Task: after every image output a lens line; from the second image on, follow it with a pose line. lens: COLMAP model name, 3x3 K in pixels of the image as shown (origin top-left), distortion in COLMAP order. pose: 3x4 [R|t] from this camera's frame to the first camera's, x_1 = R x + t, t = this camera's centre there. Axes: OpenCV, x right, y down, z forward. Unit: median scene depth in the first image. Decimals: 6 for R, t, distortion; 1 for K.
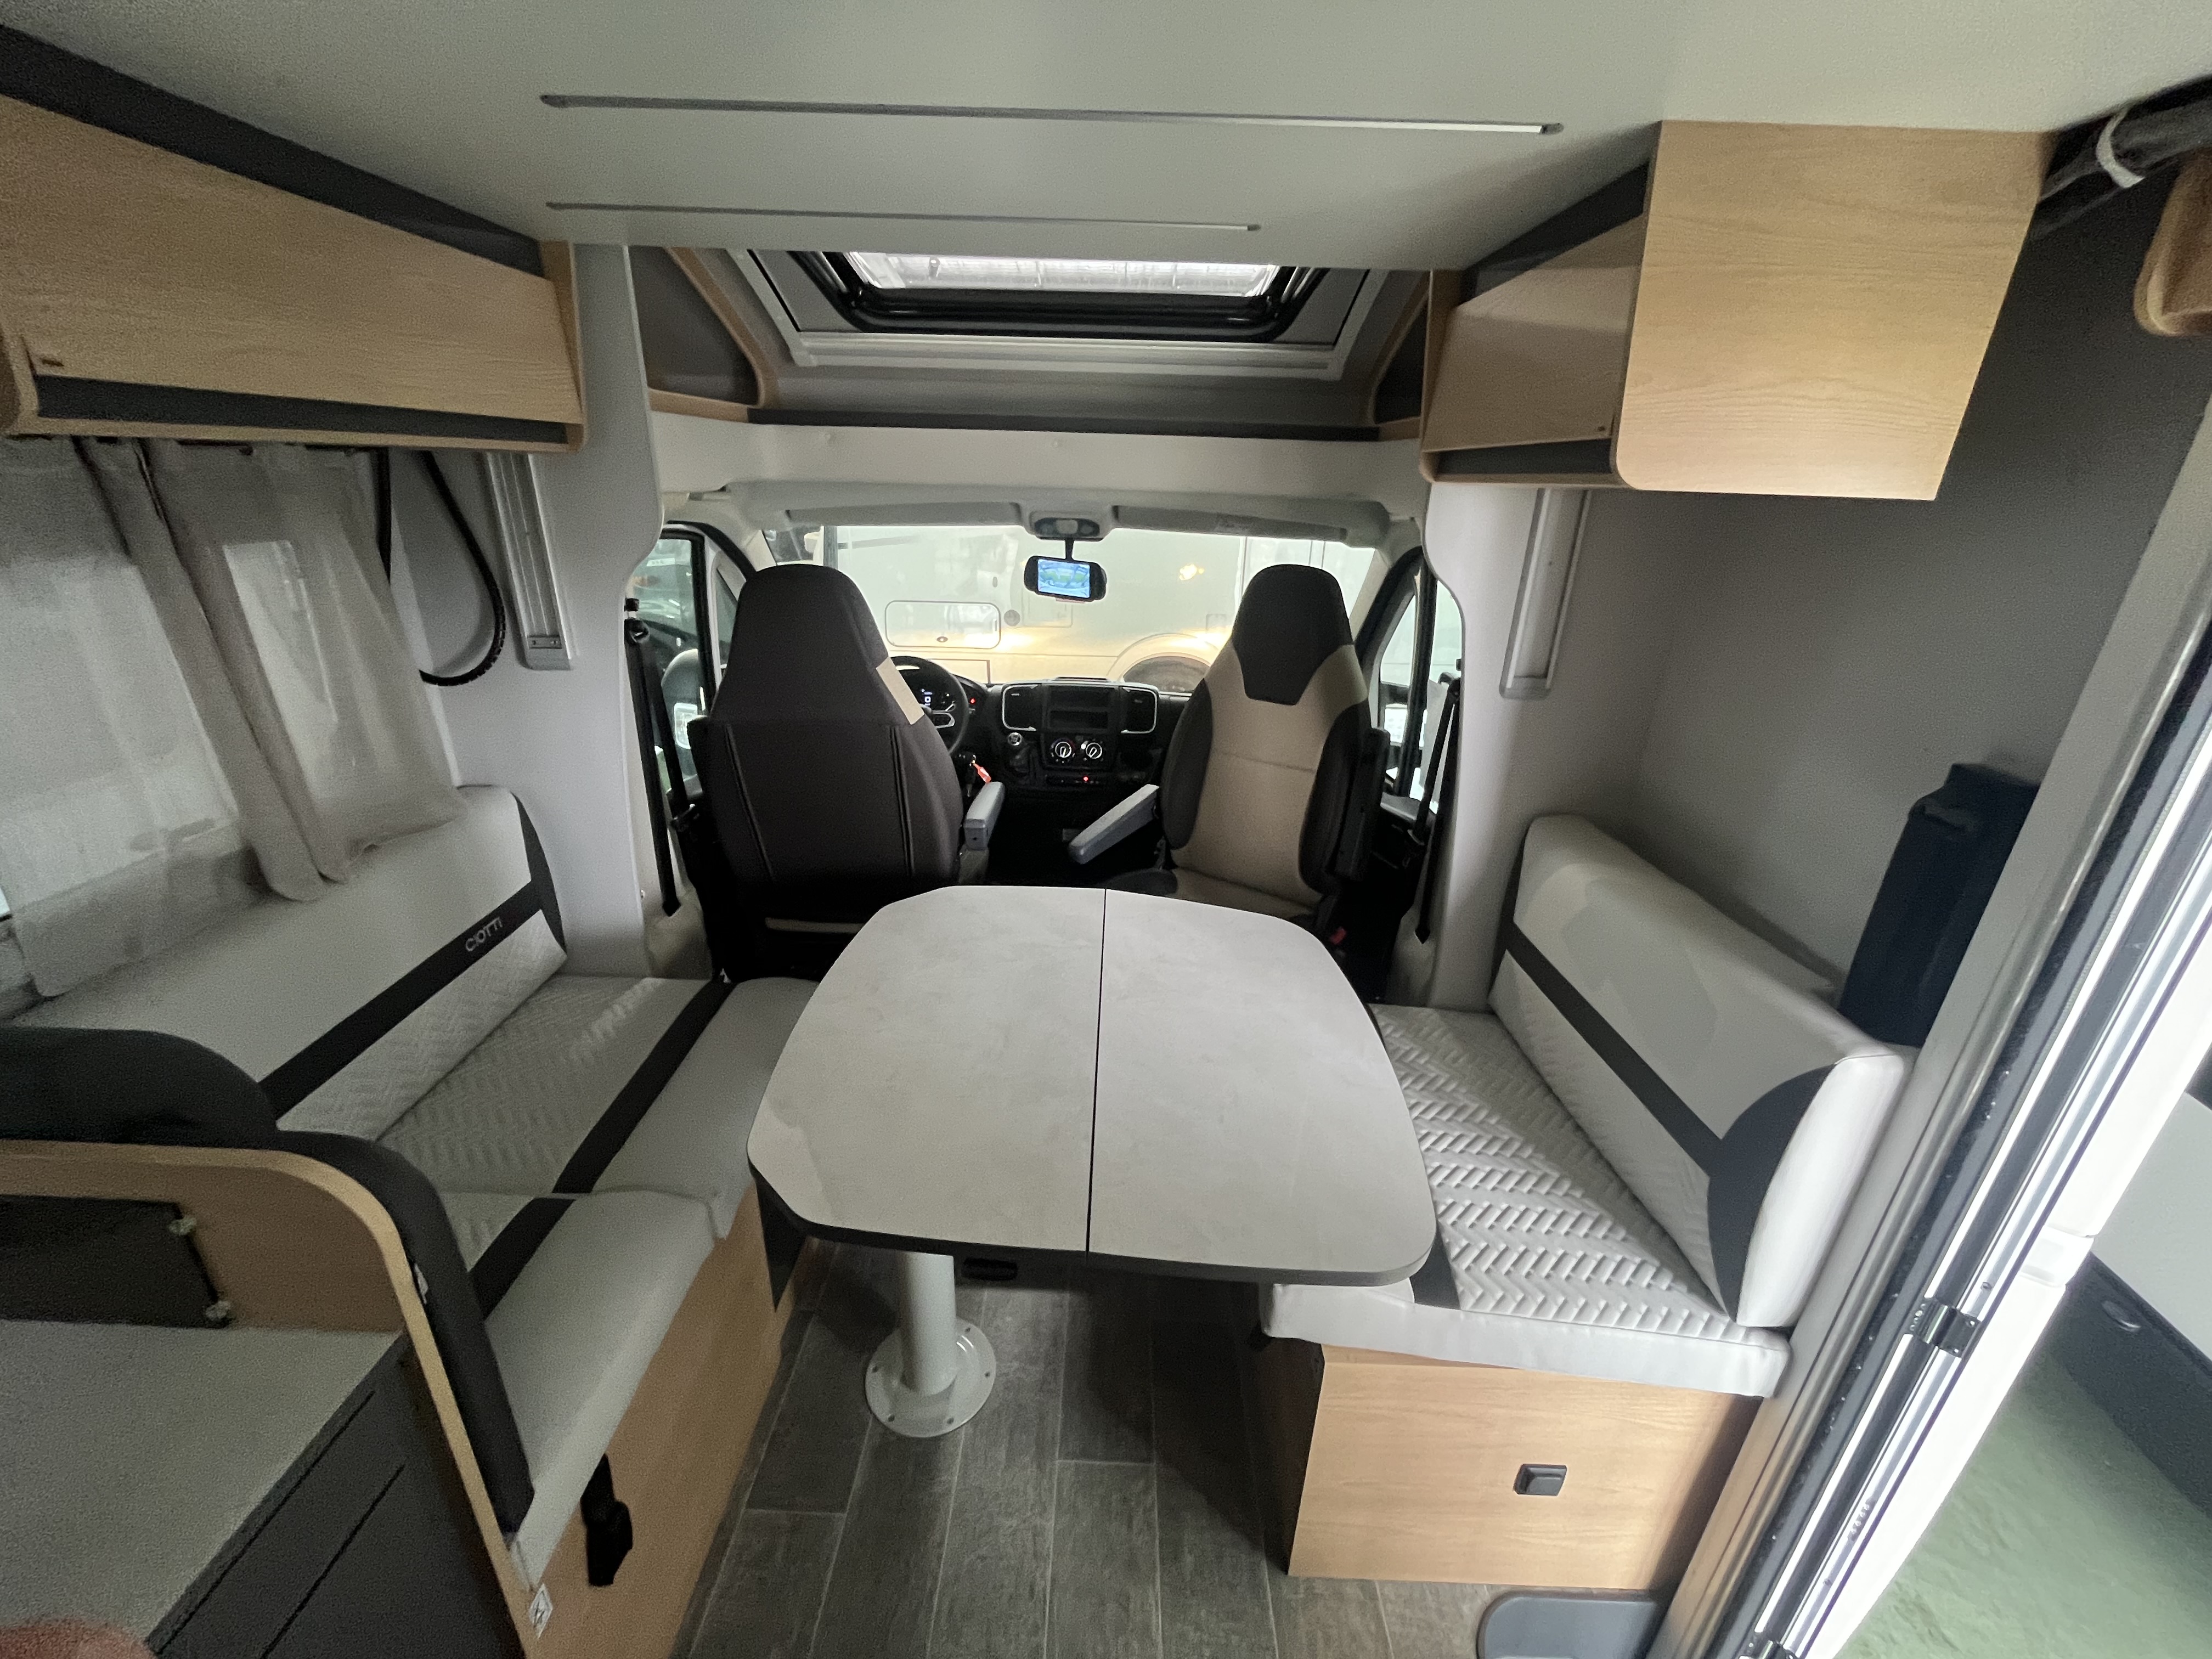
lens RADIAL K [[893.8, 0, 1106.0], [0, 893.8, 829.5], [0, 0, 1]] dist [-0.001067, 0.000173]
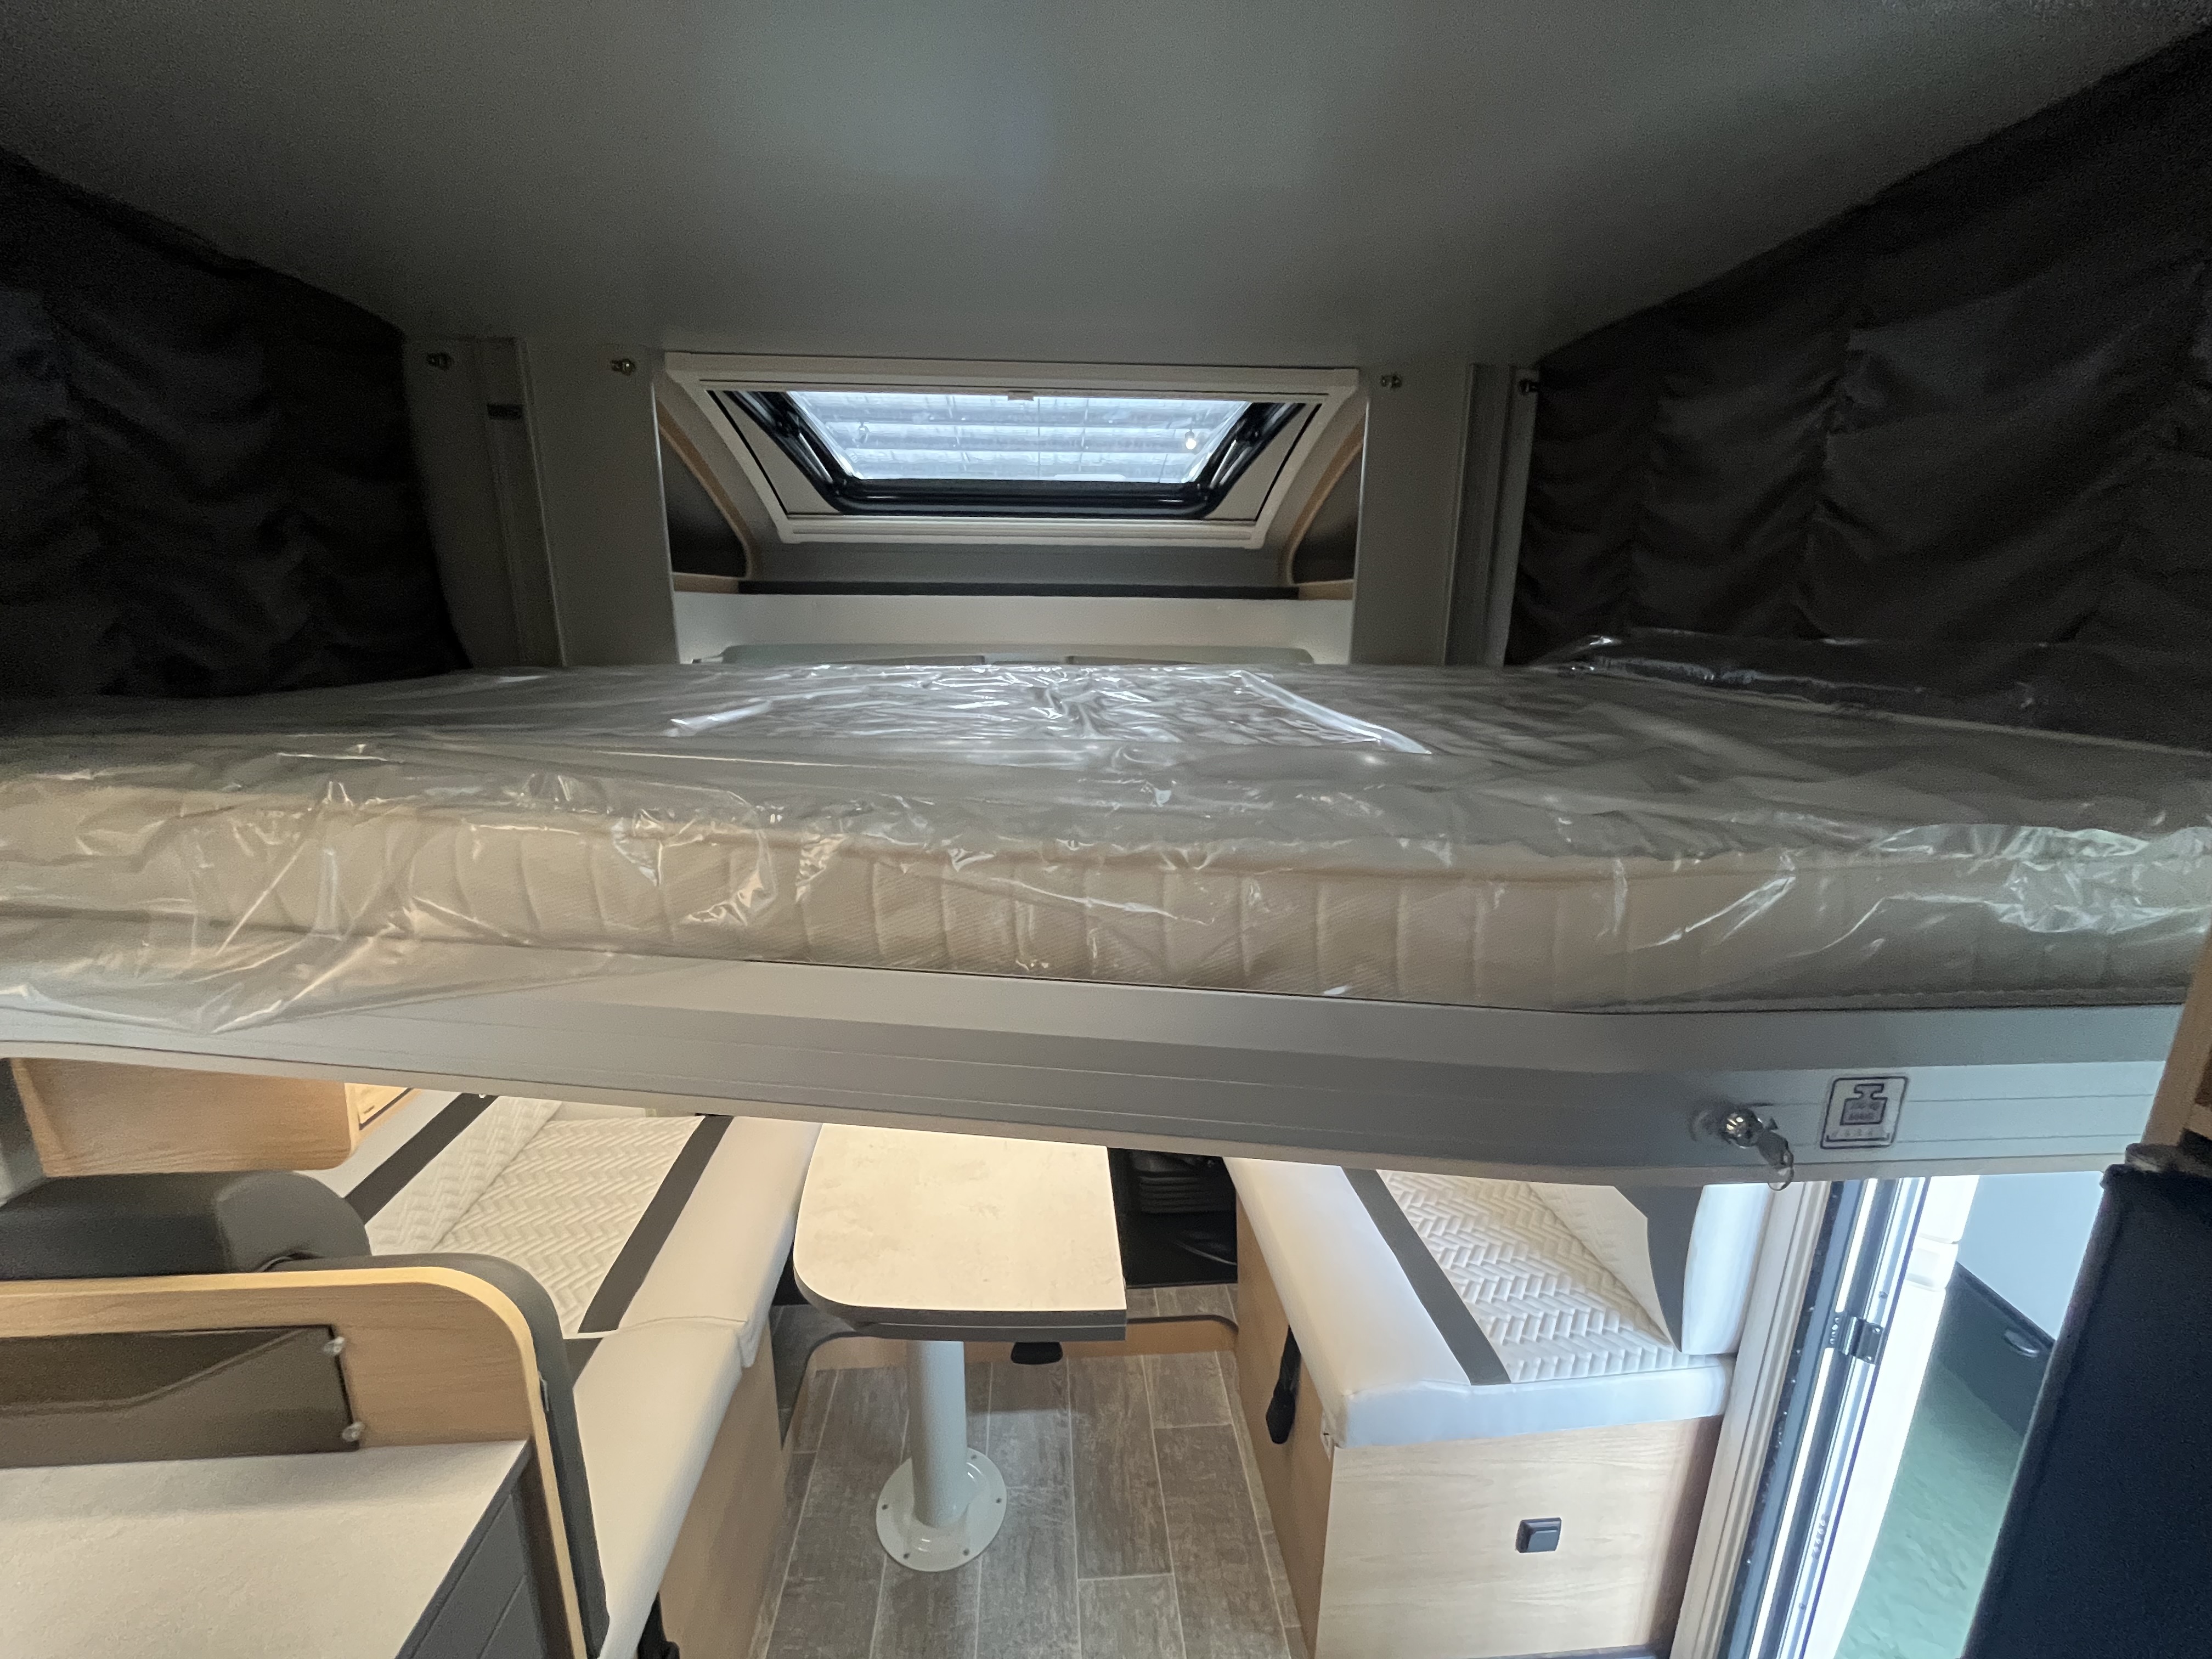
lens RADIAL K [[894.4, 0, 1106.0], [0, 894.4, 829.5], [0, 0, 1]] dist [0.001504, 0.000199]
pose [[0.995493, -0.040211, 0.085889, -0.078550], [0.051486, 0.989726, -0.133382, 0.005706], [-0.079643, 0.137203, 0.987336, -0.120070]]
